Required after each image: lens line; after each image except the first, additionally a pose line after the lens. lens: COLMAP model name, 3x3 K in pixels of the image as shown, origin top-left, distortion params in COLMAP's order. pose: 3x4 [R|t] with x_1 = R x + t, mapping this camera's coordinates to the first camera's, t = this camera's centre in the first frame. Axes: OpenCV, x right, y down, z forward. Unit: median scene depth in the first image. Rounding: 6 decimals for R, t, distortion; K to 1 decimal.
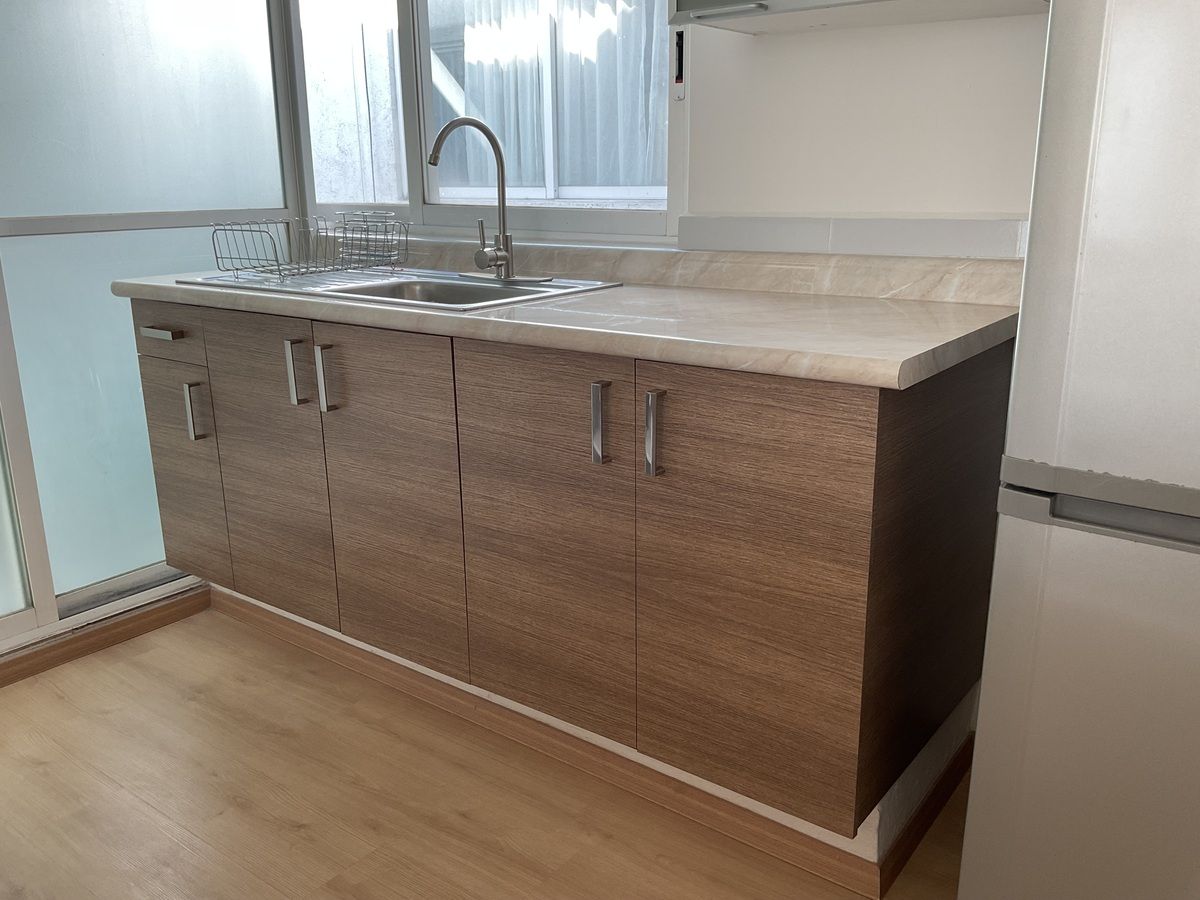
lens RADIAL K [[1008.1, 0, 600.5], [0, 1008.1, 444.8], [0, 0, 1]] dist [0.072843, -0.103950]
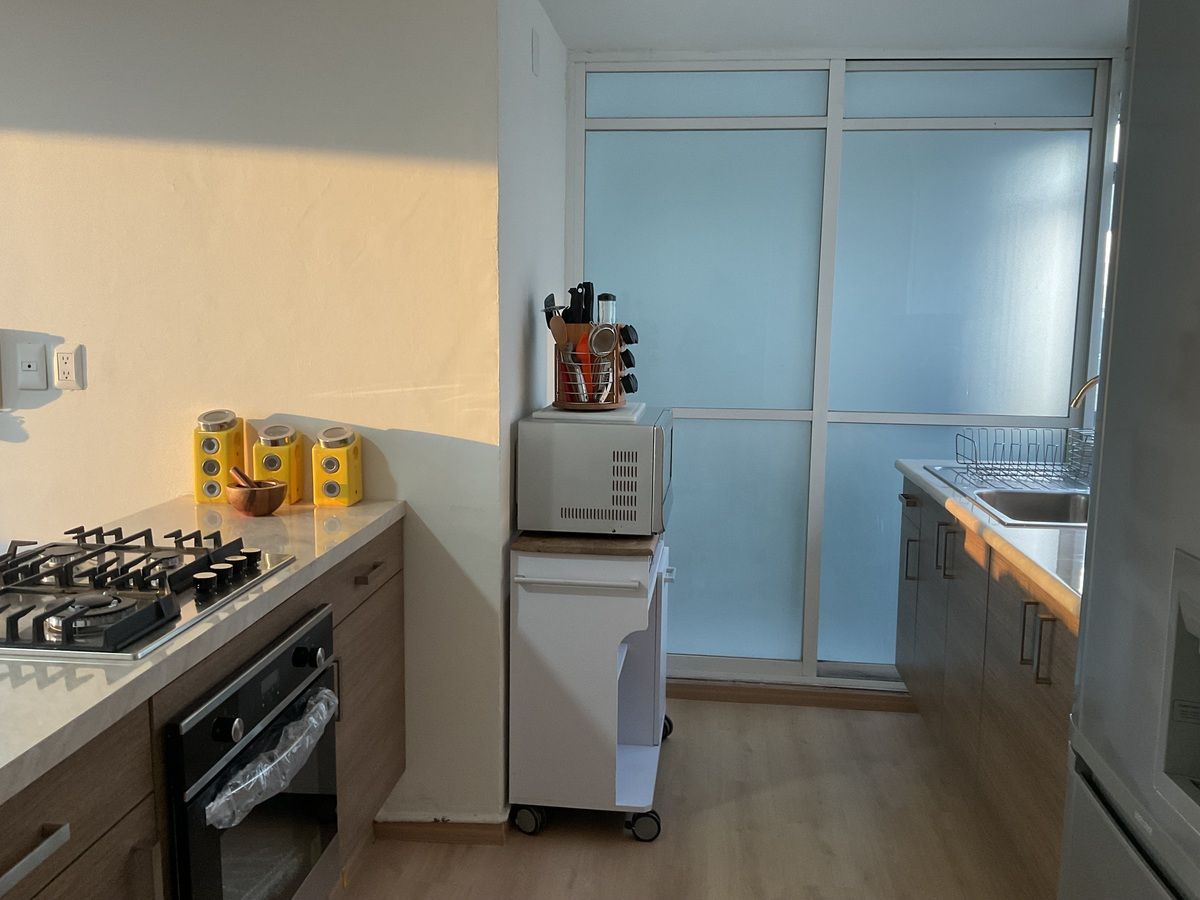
lens RADIAL K [[1008.1, 0, 594.5], [0, 1008.1, 448.1], [0, 0, 1]] dist [0.072843, -0.103950]
pose [[0.490592, 0.132953, -0.861187, 0.538671], [-0.248455, 0.968610, 0.008000, -0.083096], [0.835218, 0.210042, 0.508225, -0.100046]]
